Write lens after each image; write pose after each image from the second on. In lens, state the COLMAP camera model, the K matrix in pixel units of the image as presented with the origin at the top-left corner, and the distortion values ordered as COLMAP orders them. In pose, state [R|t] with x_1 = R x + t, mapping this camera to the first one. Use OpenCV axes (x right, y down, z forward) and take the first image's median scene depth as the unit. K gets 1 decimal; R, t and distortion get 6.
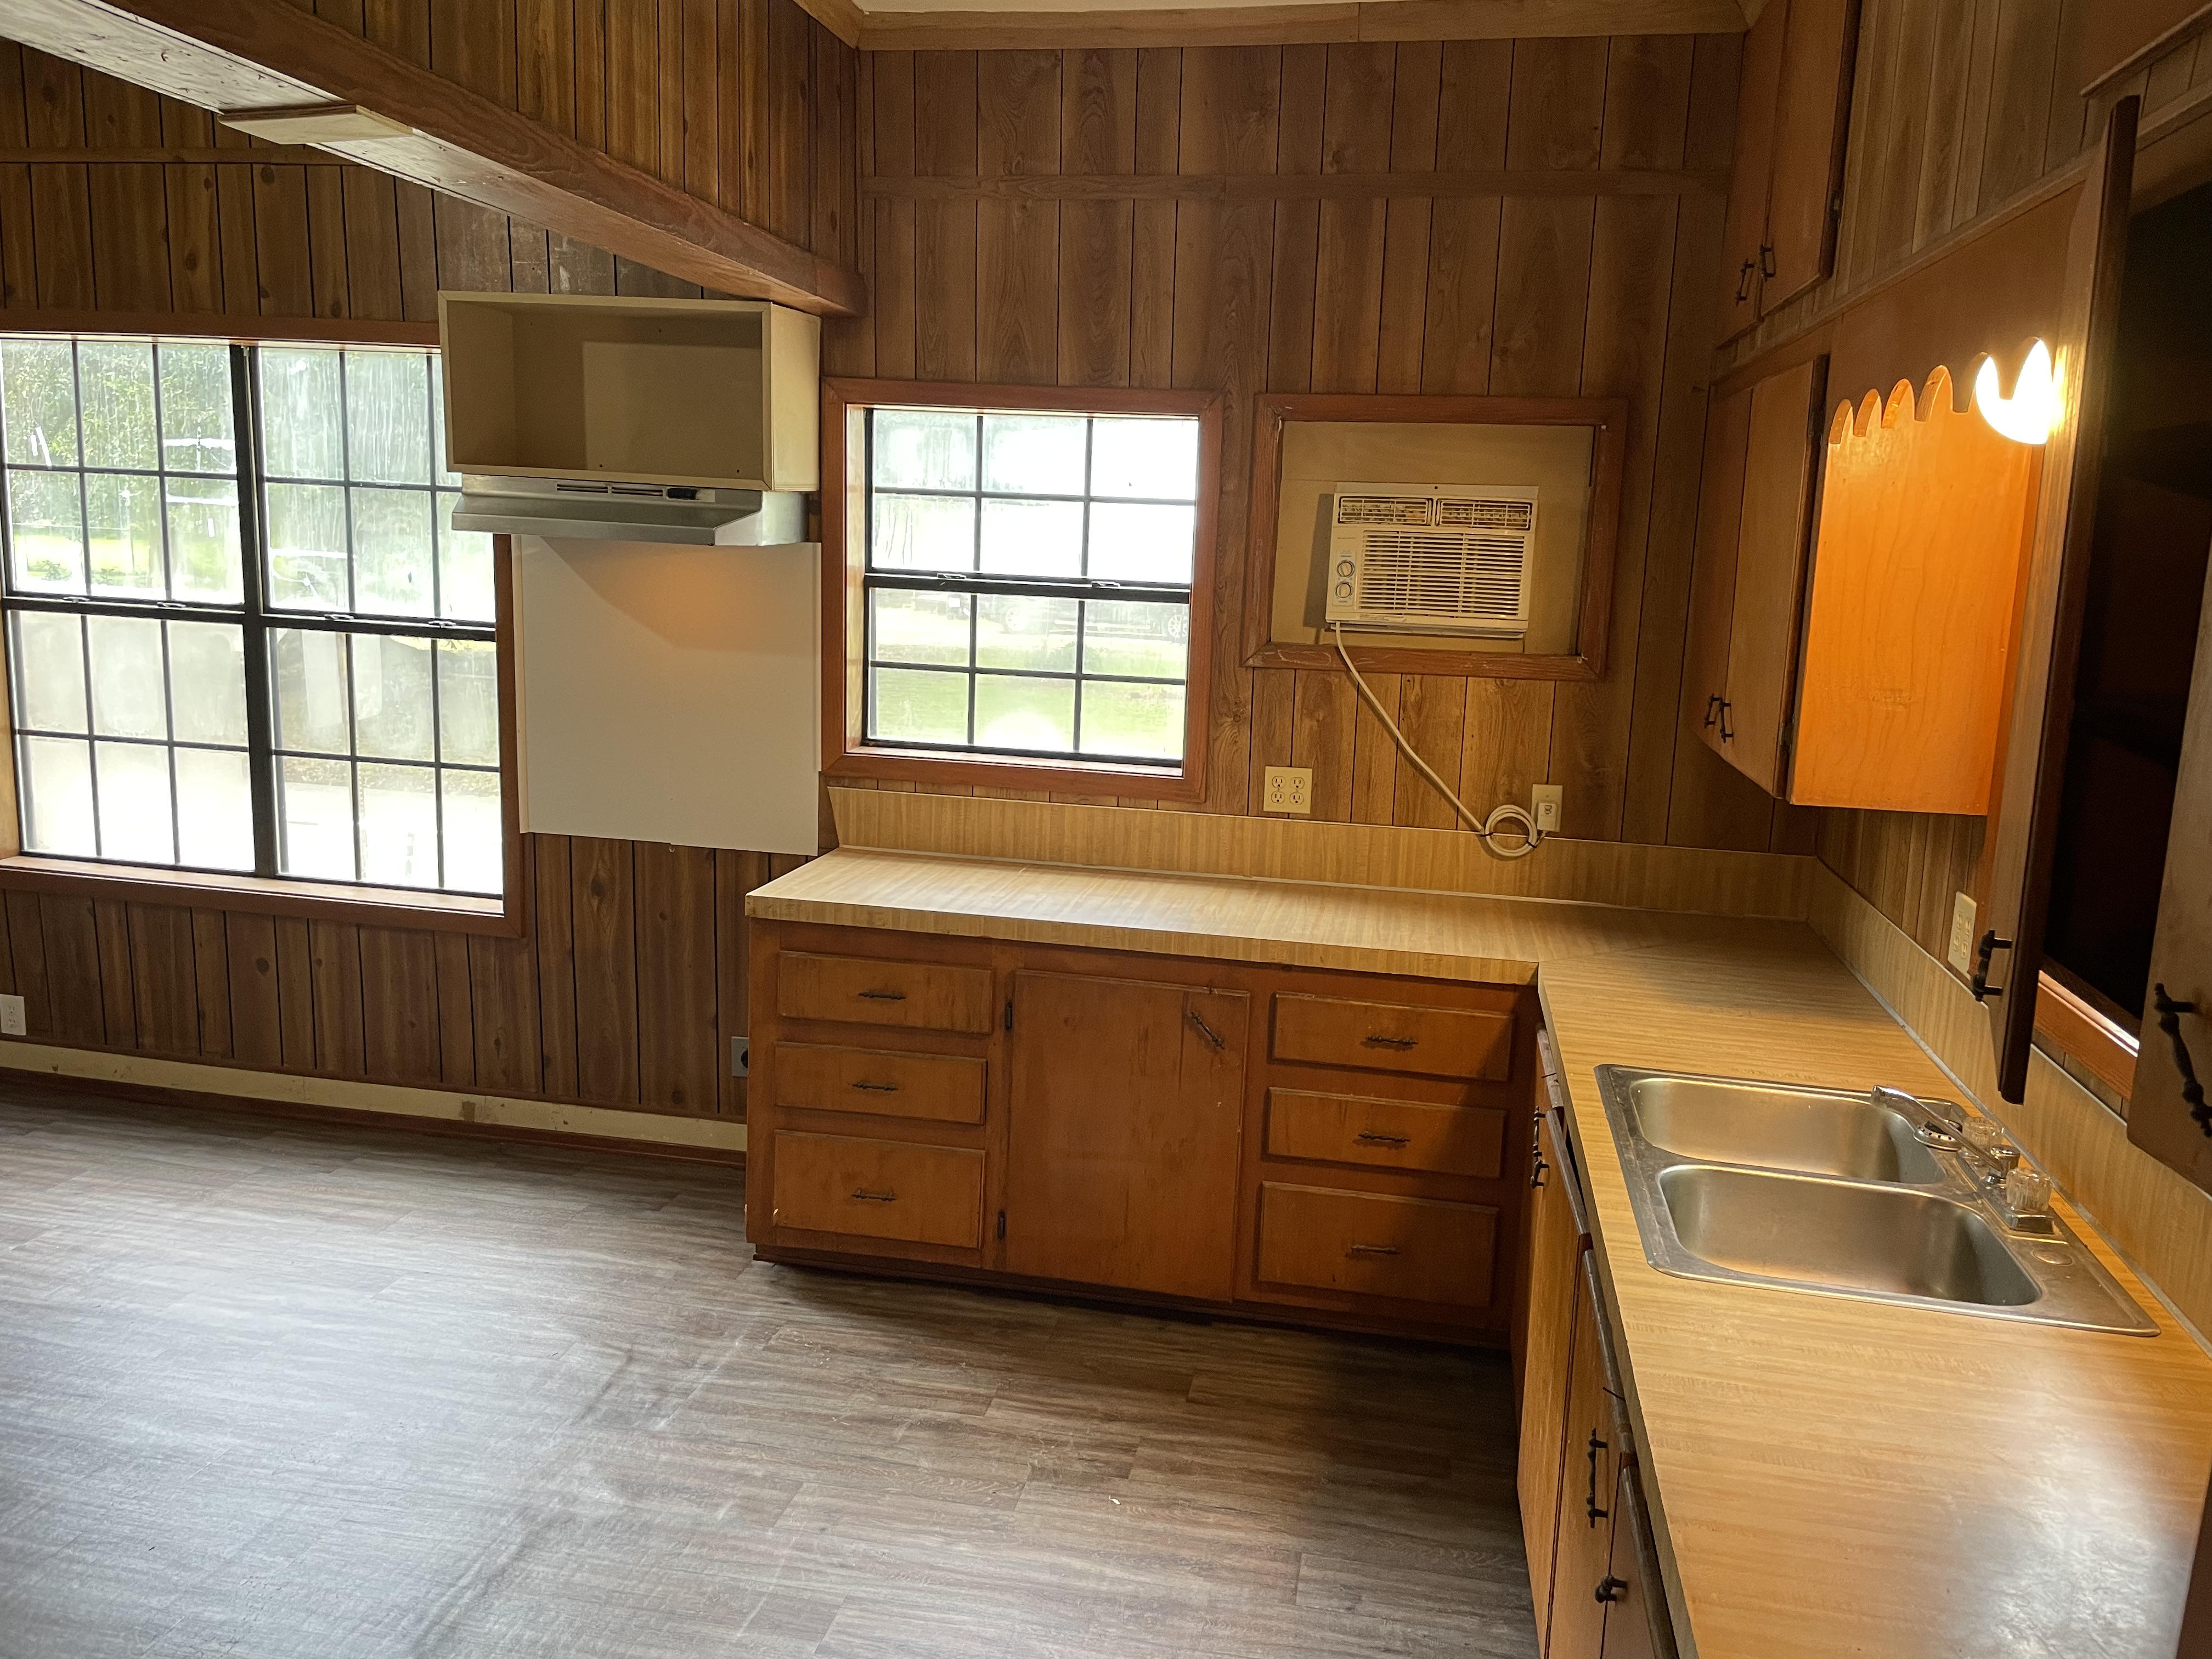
lens RADIAL K [[1651.5, 0, 1120.4], [0, 1651.5, 816.2], [0, 0, 1]] dist [0.052493, -0.075881]
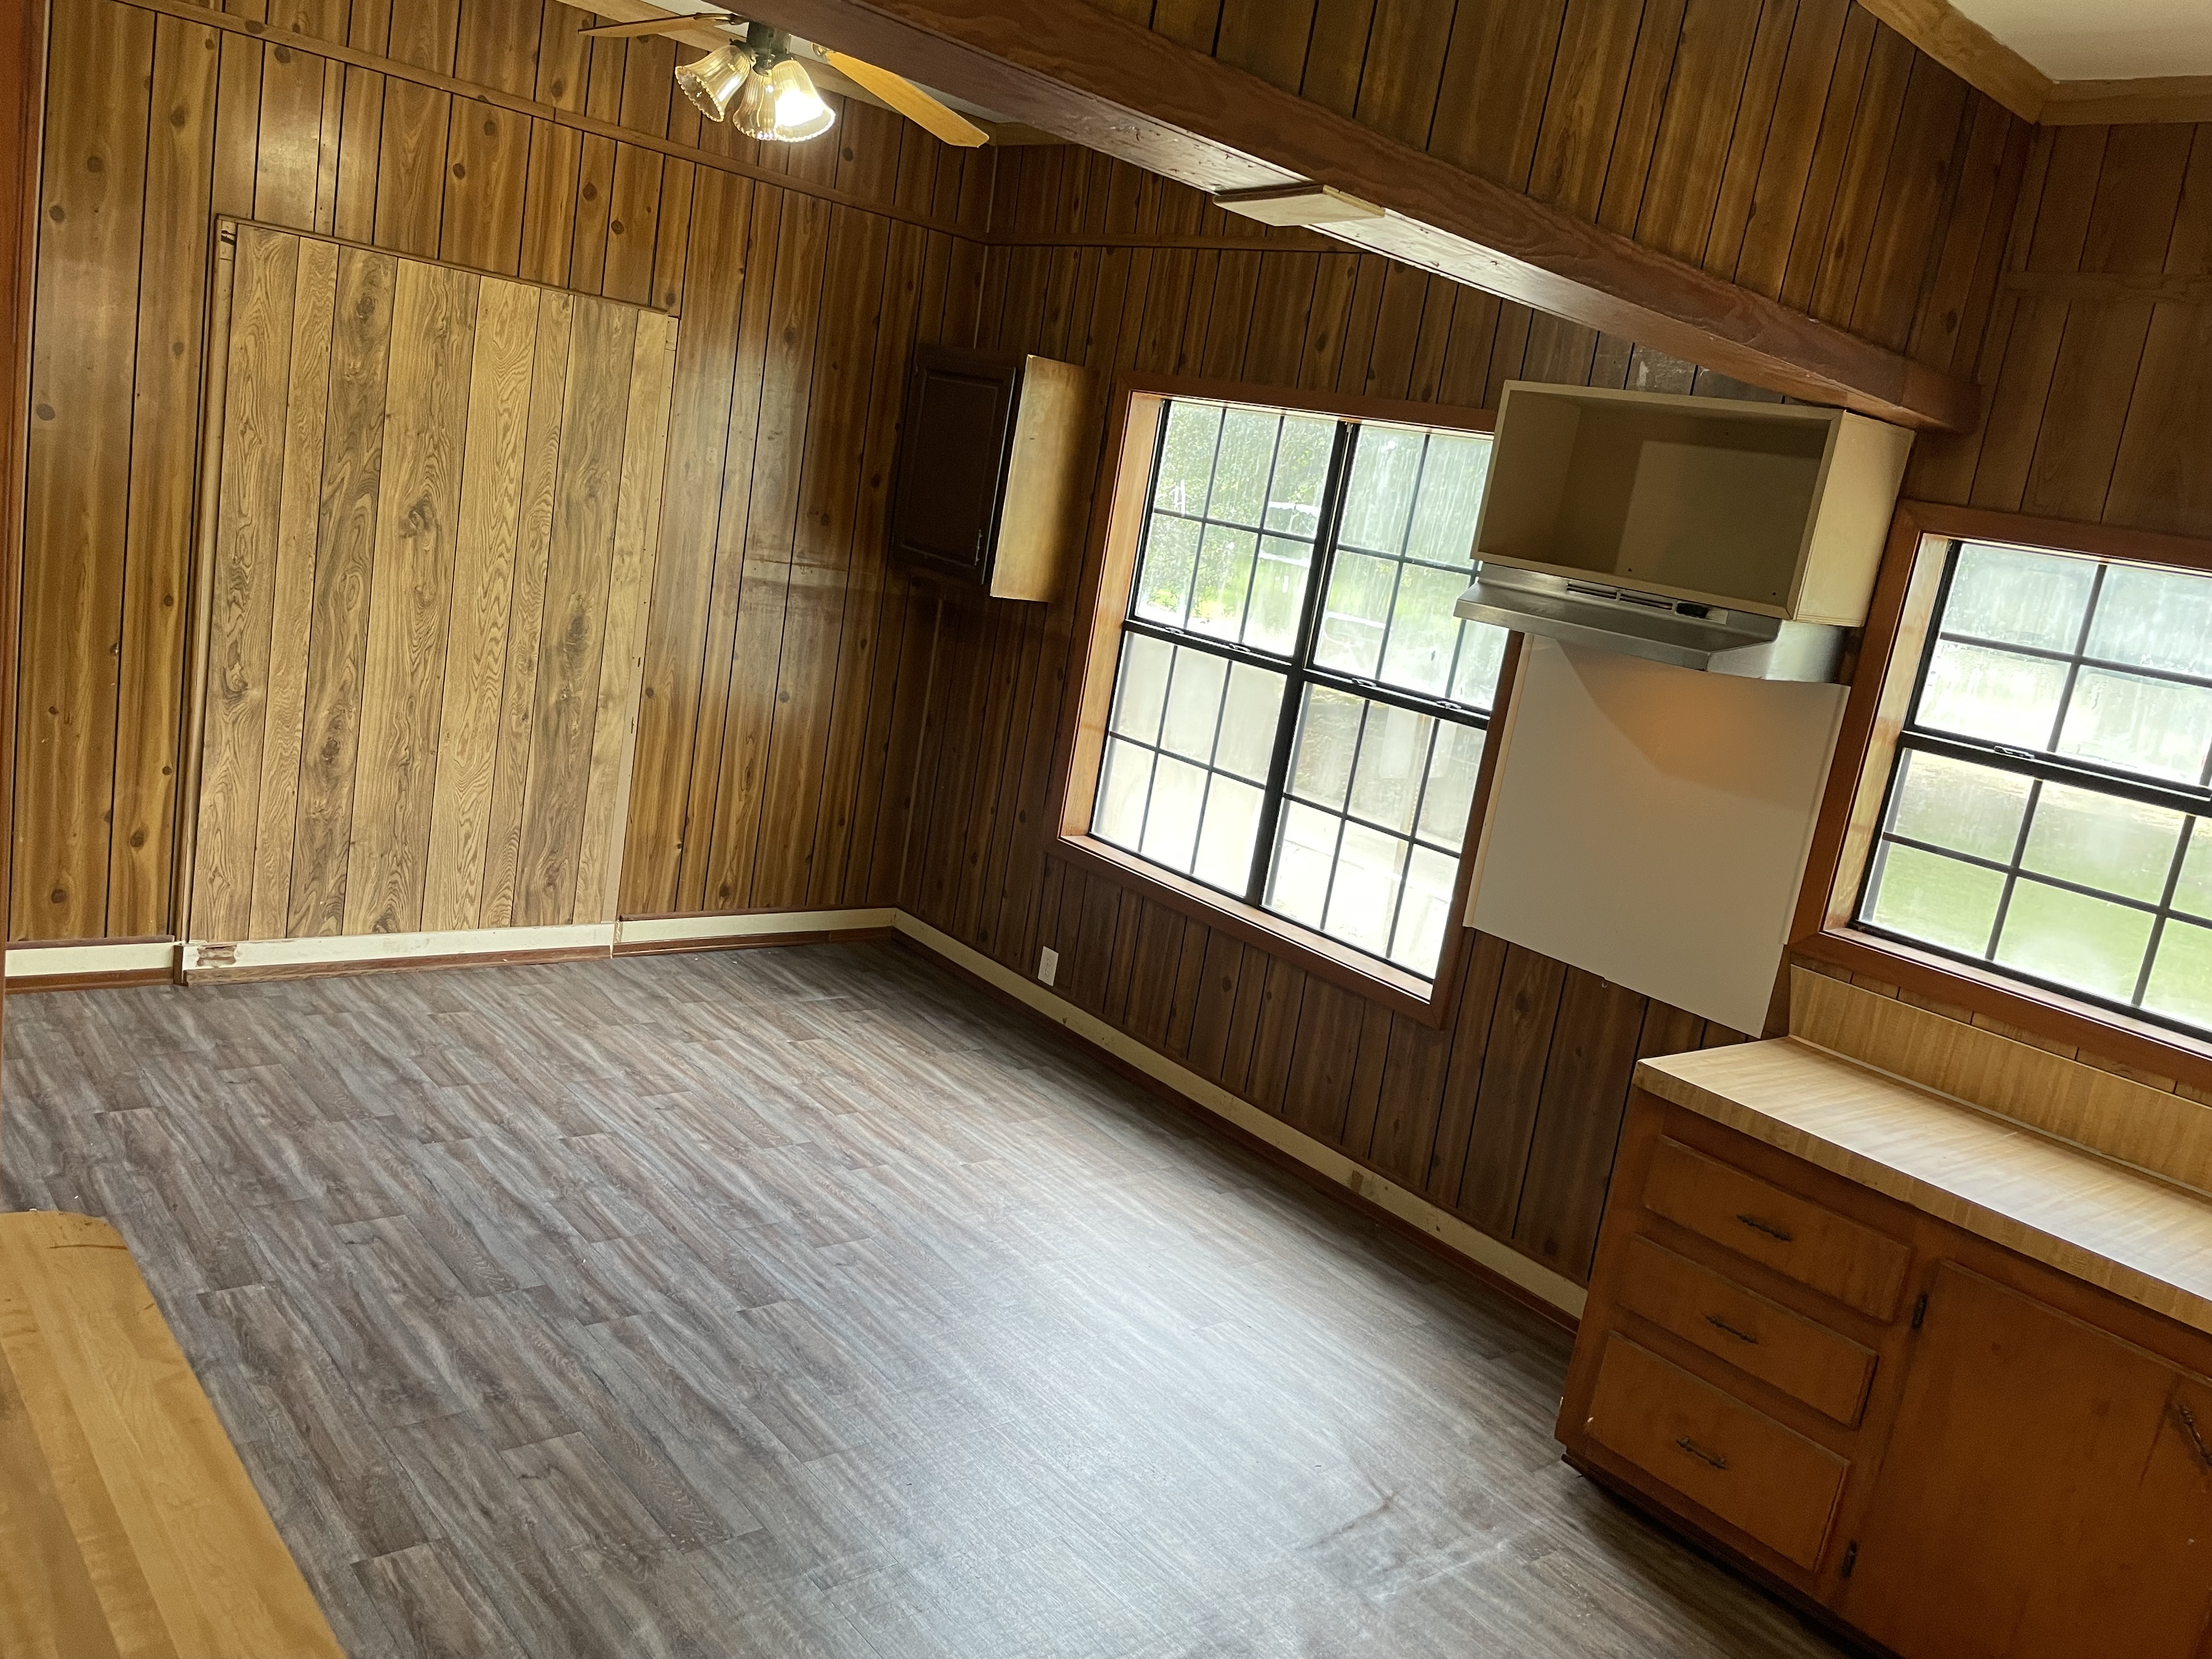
lens RADIAL K [[1651.5, 0, 1117.1], [0, 1651.5, 802.1], [0, 0, 1]] dist [0.052493, -0.075881]
pose [[0.768917, 0.205700, -0.605355, 0.061508], [-0.243531, 0.969684, 0.020168, -0.032963], [0.591151, 0.131915, 0.795700, 0.101317]]
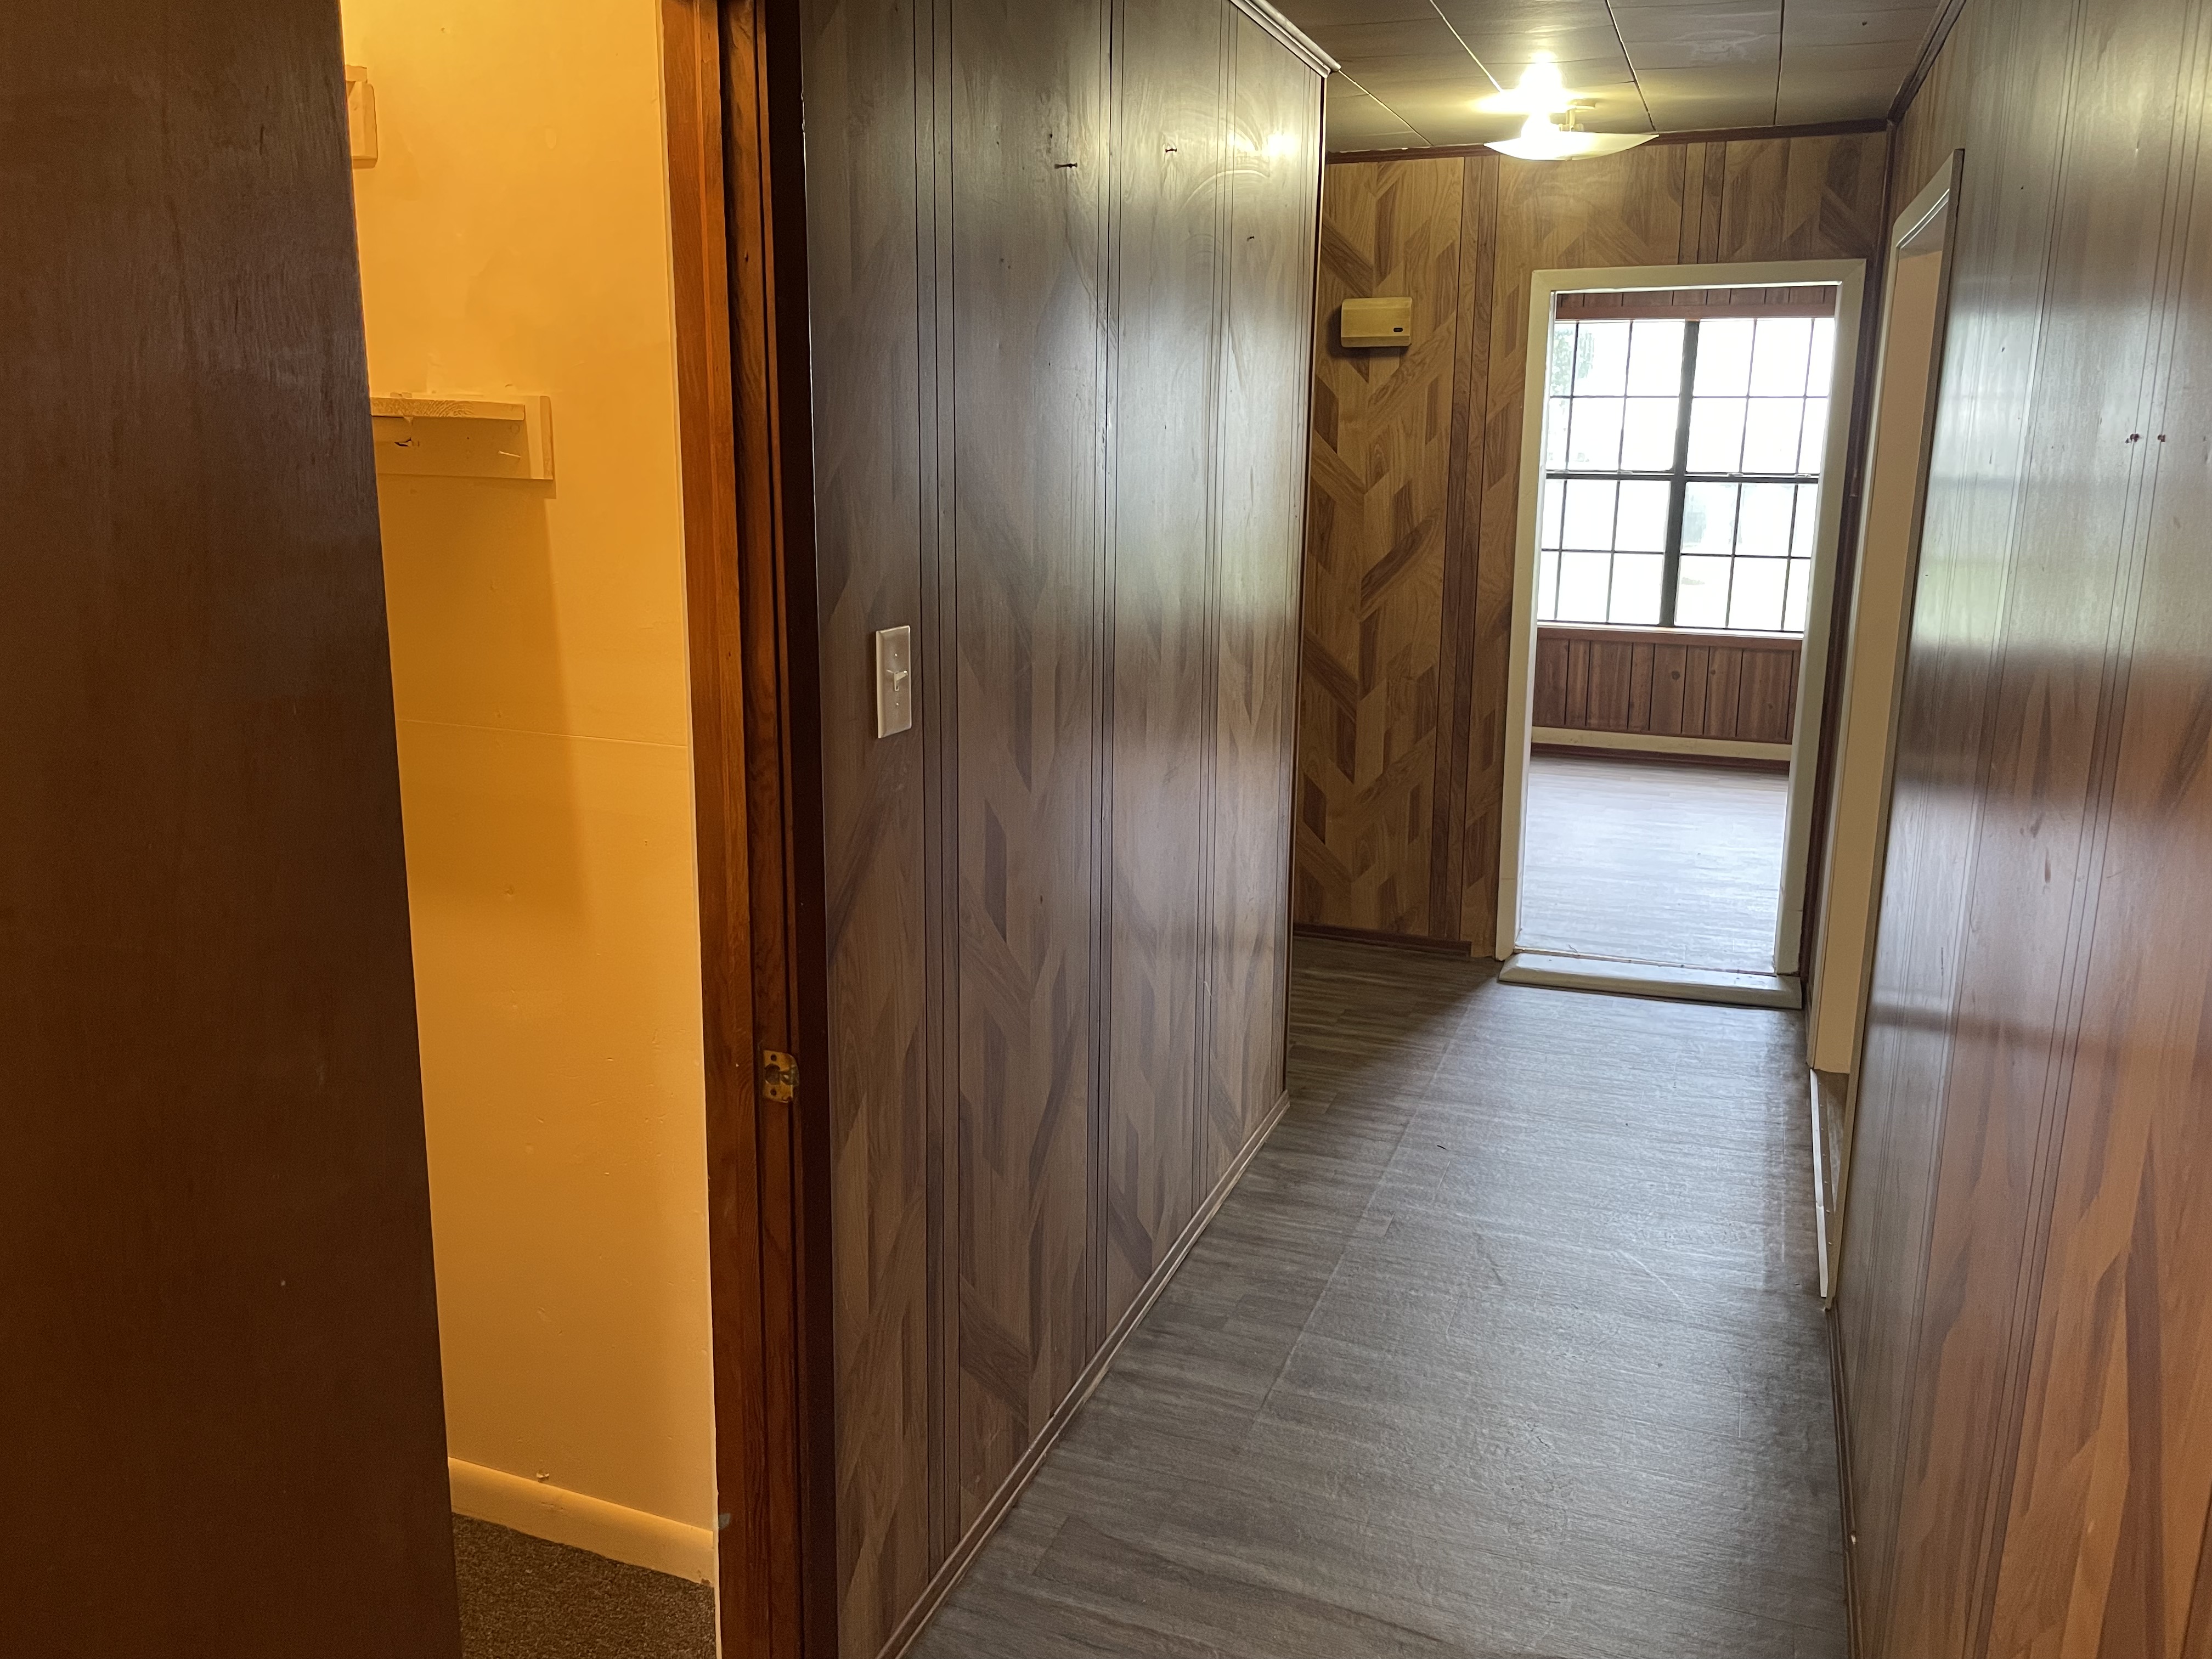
lens RADIAL K [[1651.5, 0, 1108.9], [0, 1651.5, 806.7], [0, 0, 1]] dist [0.052493, -0.075881]
pose [[0.981737, 0.001558, -0.190236, -0.870187], [0.010048, 0.998146, 0.060029, 0.132080], [0.189977, -0.060844, 0.979901, -0.966874]]
